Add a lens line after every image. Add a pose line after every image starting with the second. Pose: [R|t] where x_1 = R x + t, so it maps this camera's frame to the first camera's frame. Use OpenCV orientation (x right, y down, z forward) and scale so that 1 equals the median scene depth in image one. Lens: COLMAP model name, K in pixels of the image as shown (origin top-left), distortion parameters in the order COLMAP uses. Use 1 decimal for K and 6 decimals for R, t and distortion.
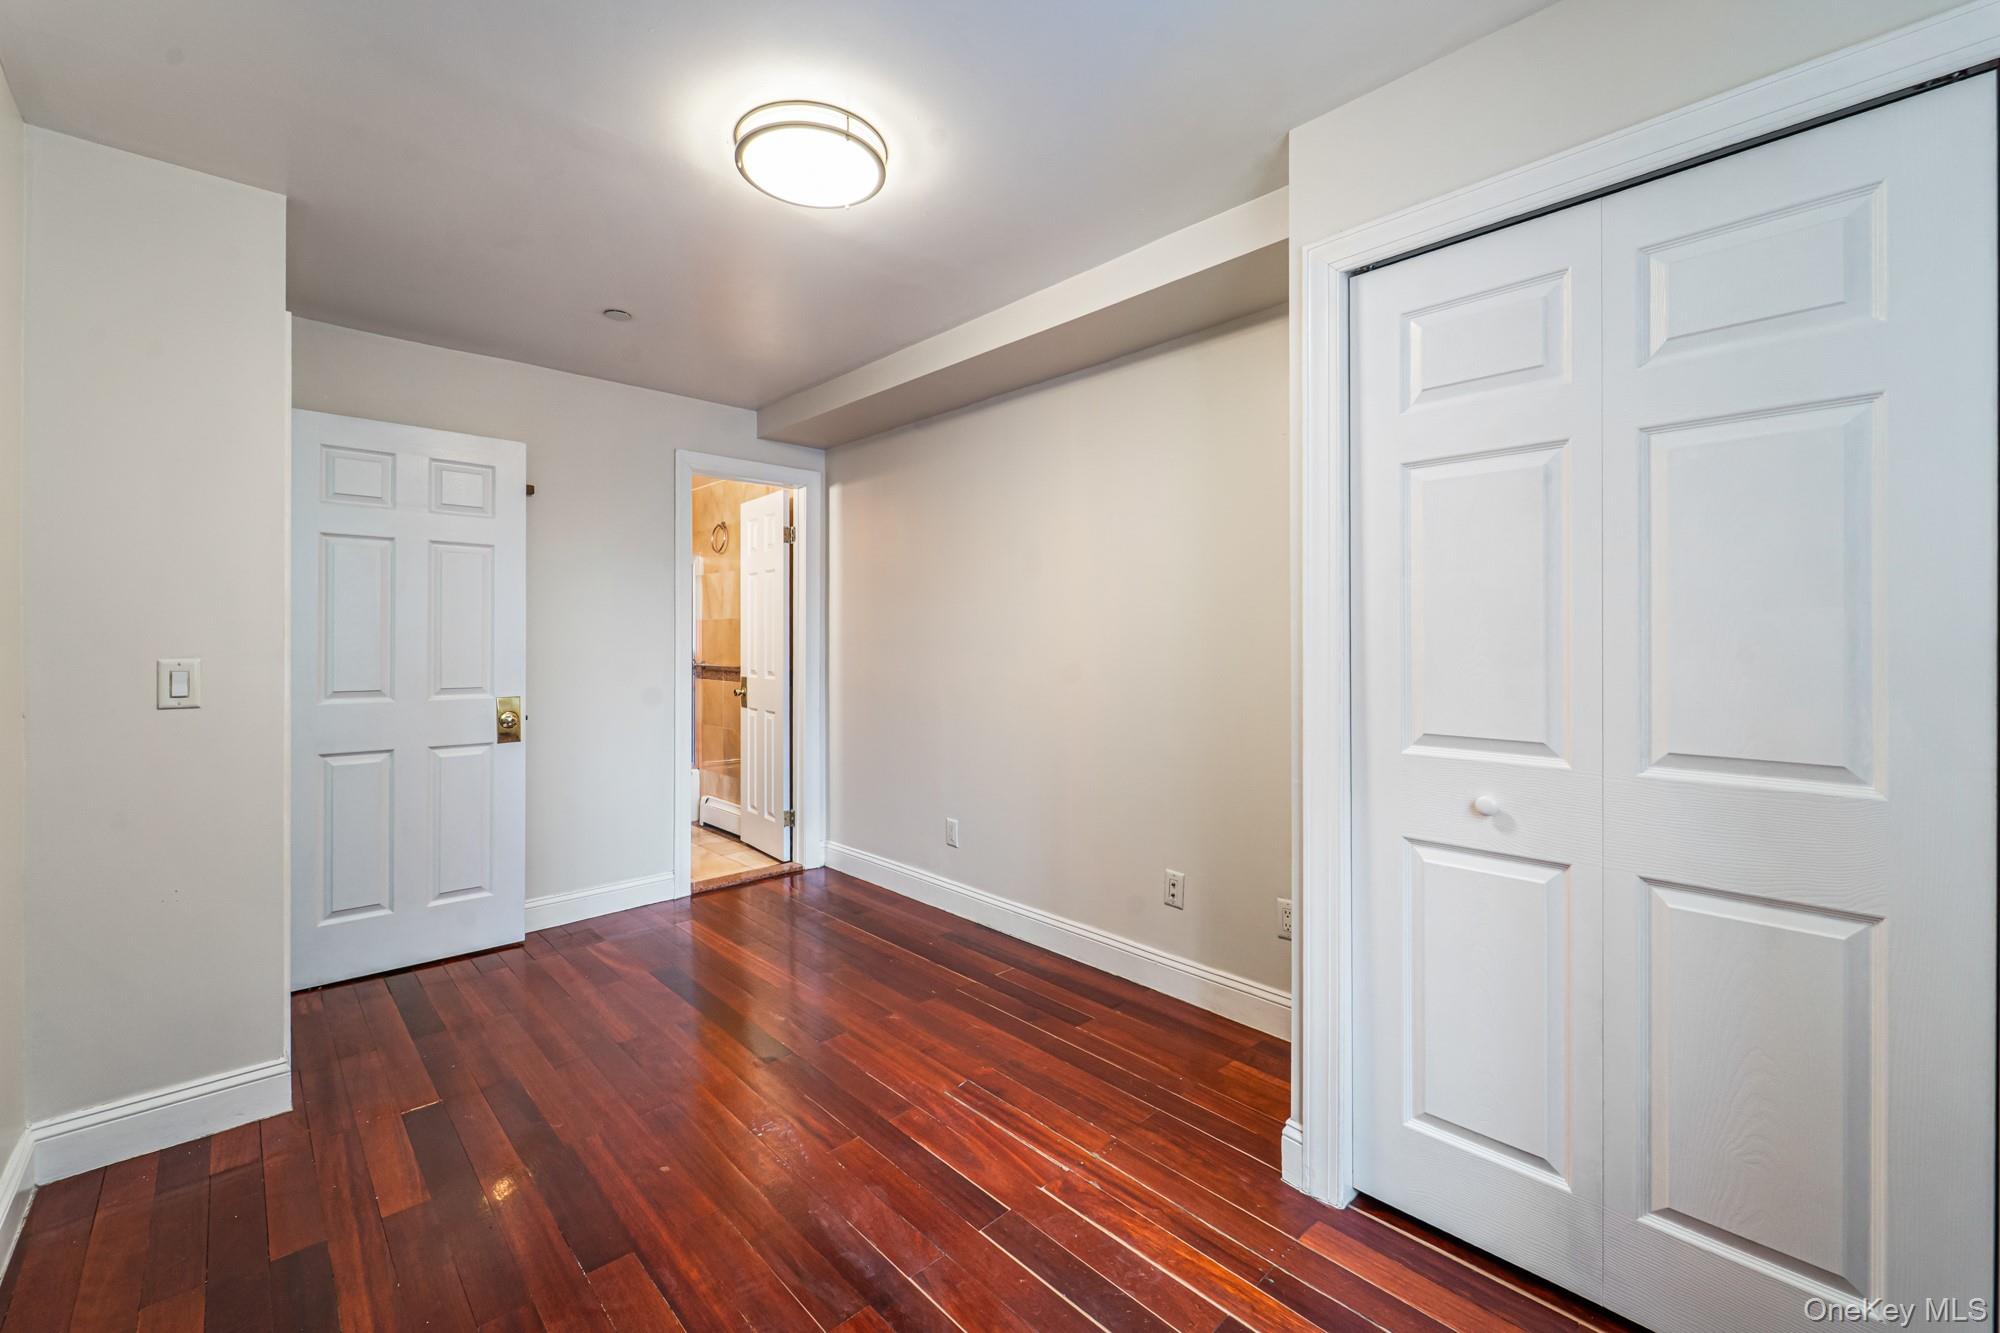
lens RADIAL K [[814.1, 0, 996.7], [0, 814.1, 657.6], [0, 0, 1]] dist [0.000317, -0.000136]
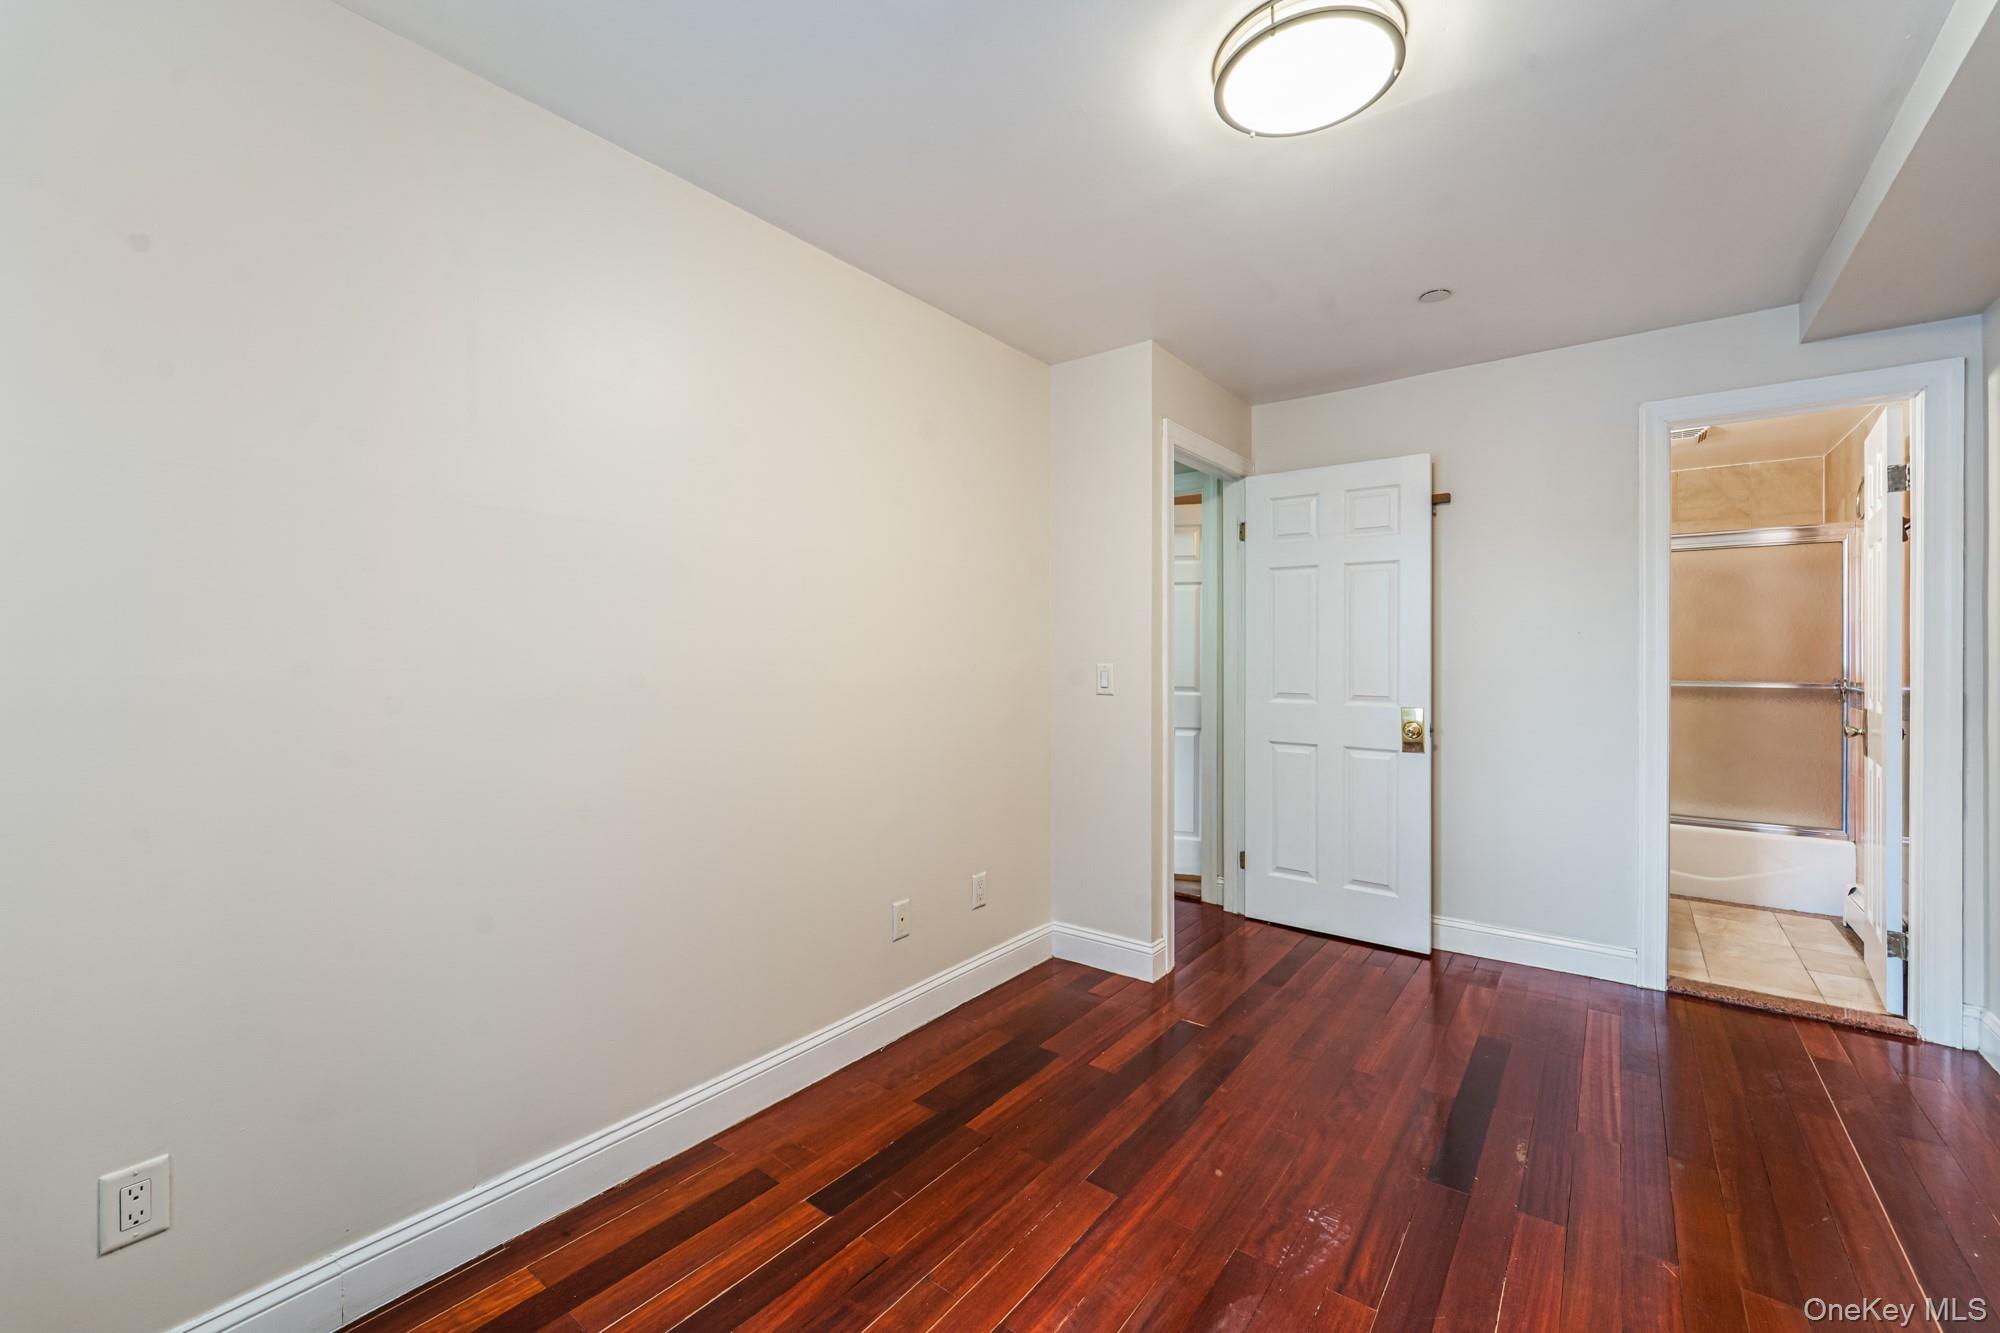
lens RADIAL K [[808.1, 0, 998.0], [0, 808.1, 667.9], [0, 0, 1]] dist [0.000790, -0.000409]
pose [[0.163591, 0.017630, -0.986371, 0.357486], [-0.020674, 0.999682, 0.014439, -0.006001], [0.986312, 0.018030, 0.163903, 0.374639]]
